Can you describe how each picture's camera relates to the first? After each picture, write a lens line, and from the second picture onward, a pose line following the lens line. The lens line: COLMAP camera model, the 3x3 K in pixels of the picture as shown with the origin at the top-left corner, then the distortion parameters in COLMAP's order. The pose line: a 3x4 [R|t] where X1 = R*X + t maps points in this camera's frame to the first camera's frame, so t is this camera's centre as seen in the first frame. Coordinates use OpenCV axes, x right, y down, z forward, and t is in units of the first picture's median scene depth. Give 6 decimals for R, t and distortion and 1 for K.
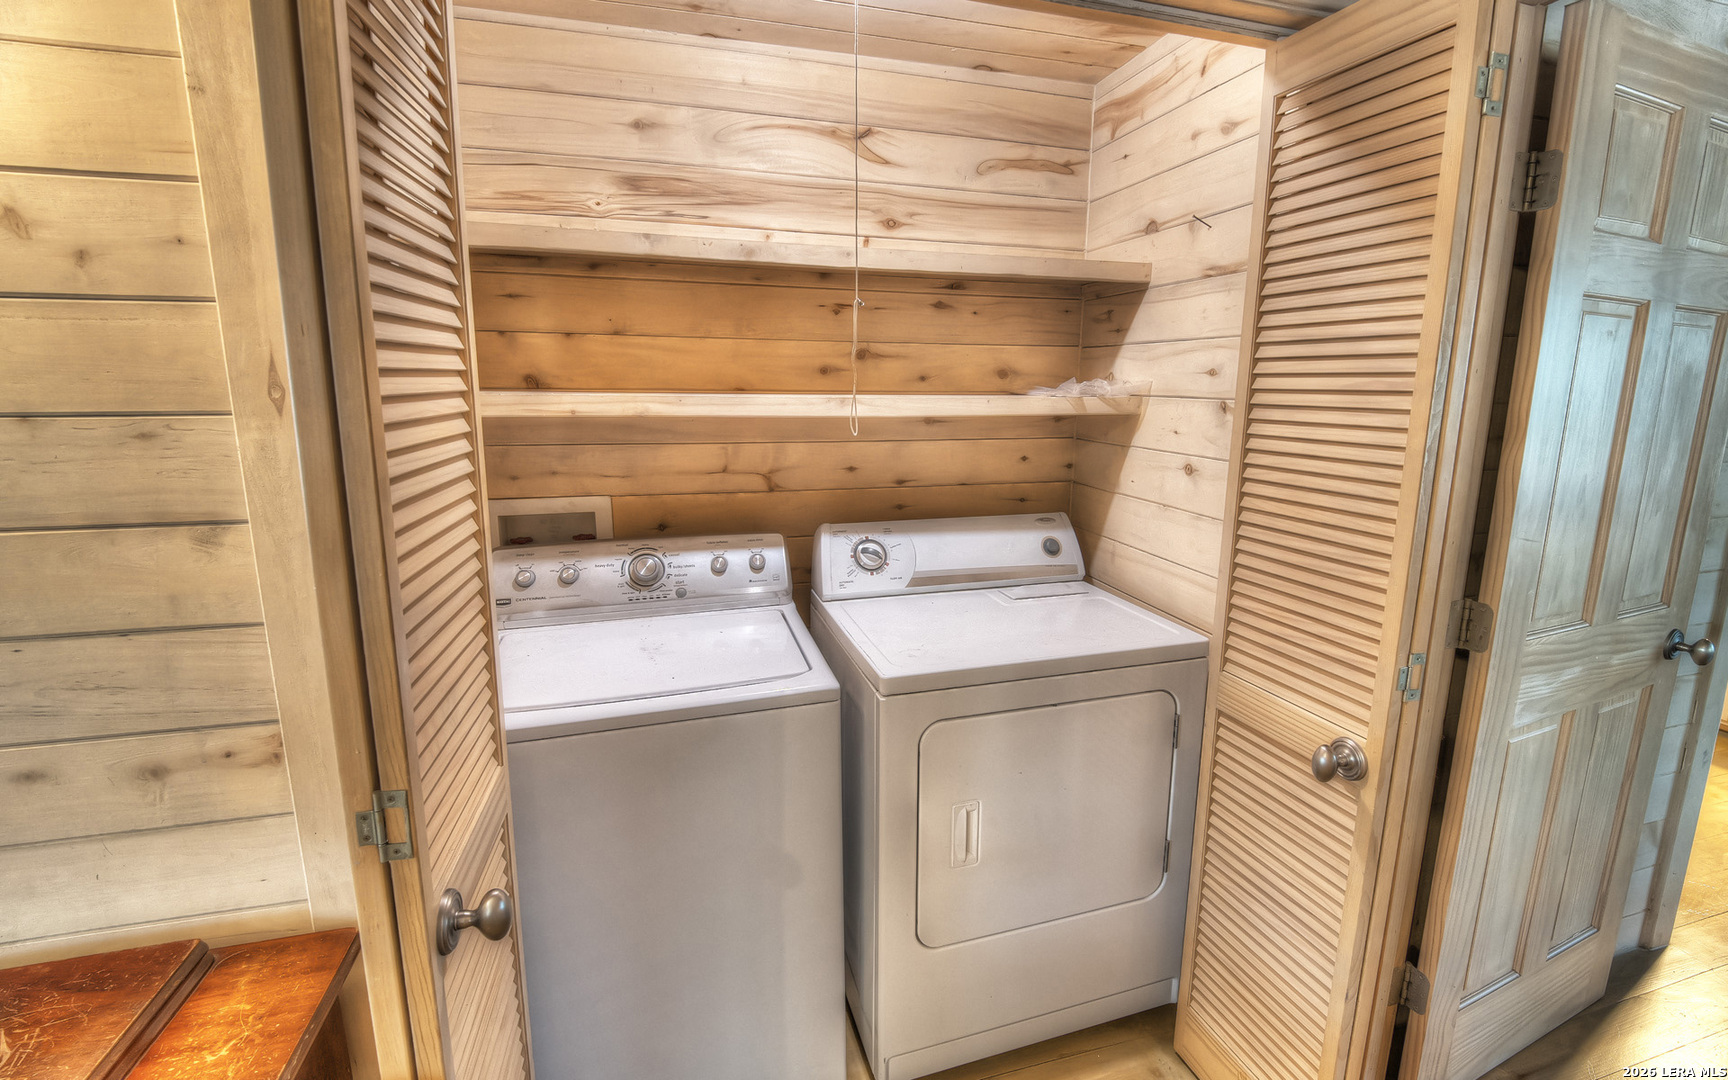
lens RADIAL K [[767.0, 0, 913.3], [0, 767.0, 542.2], [0, 0, 1]] dist [0.001620, -0.012441]
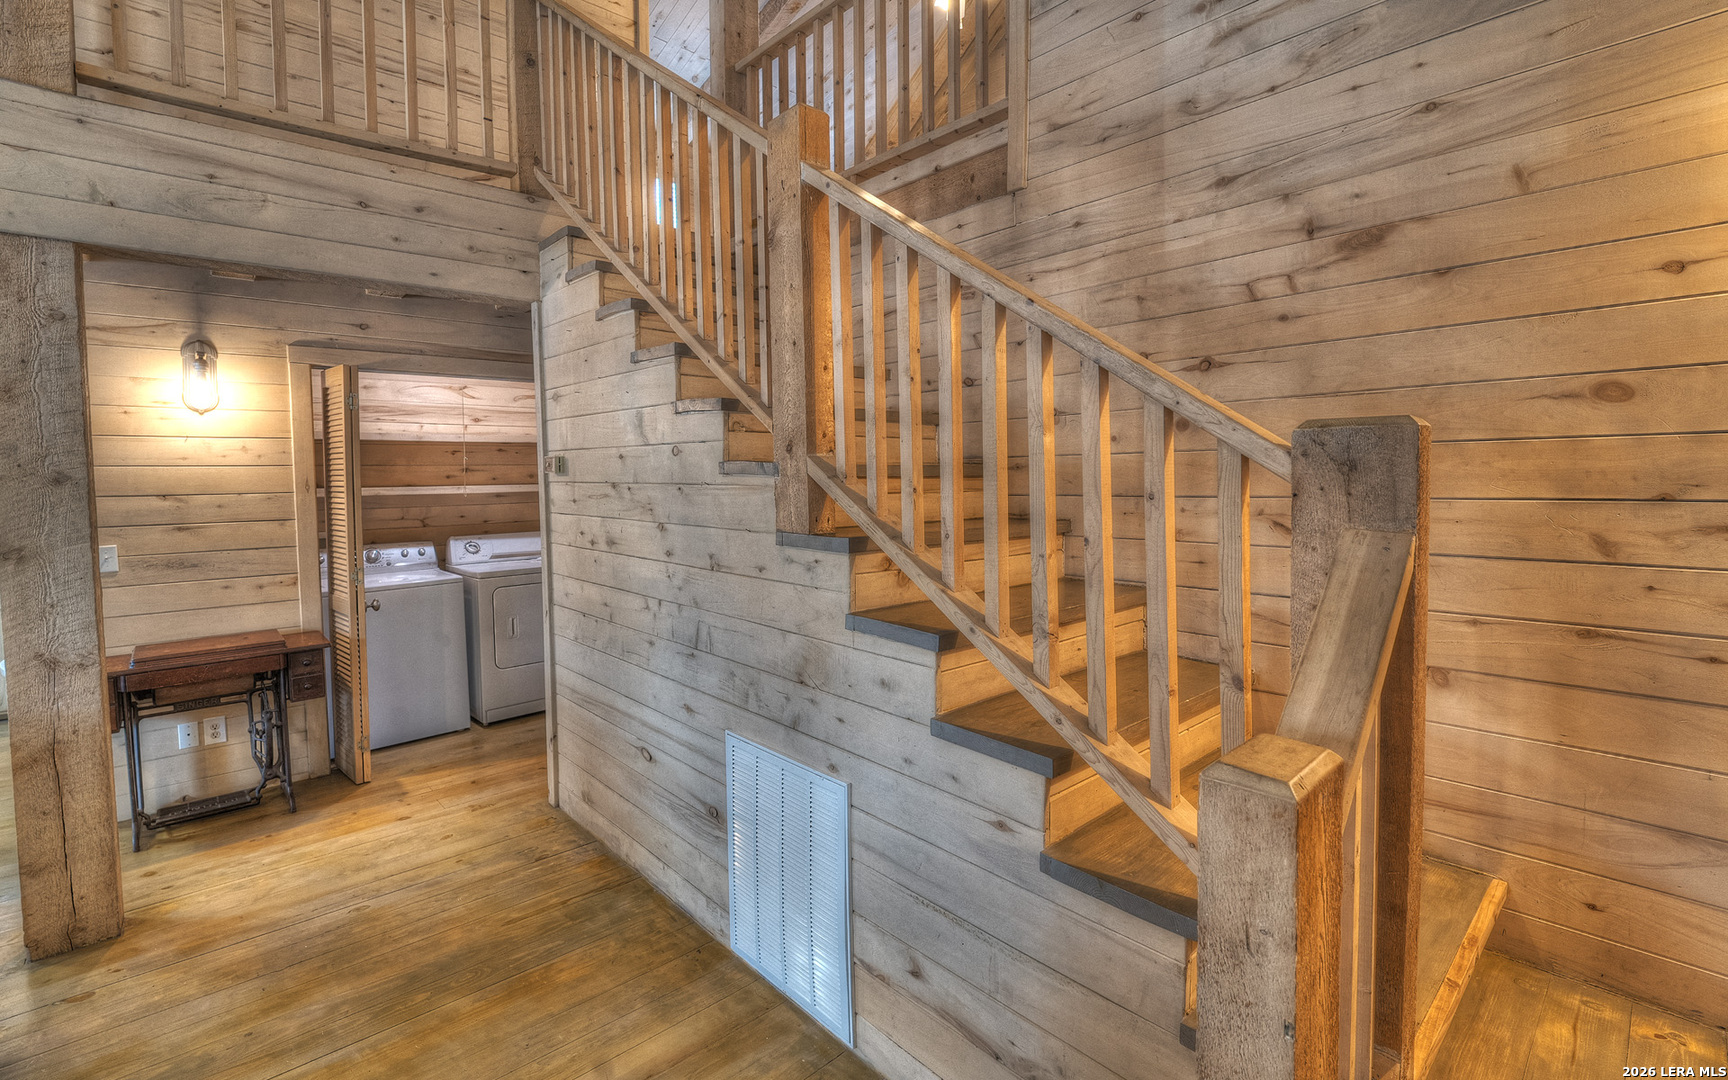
lens RADIAL K [[751.9, 0, 889.8], [0, 751.9, 511.6], [0, 0, 1]] dist [0.000607, -0.008874]
pose [[0.906587, -0.044852, 0.419630, 0.155874], [0.105582, 0.986821, -0.122628, 0.341368], [-0.408599, 0.155478, 0.899374, -1.782789]]
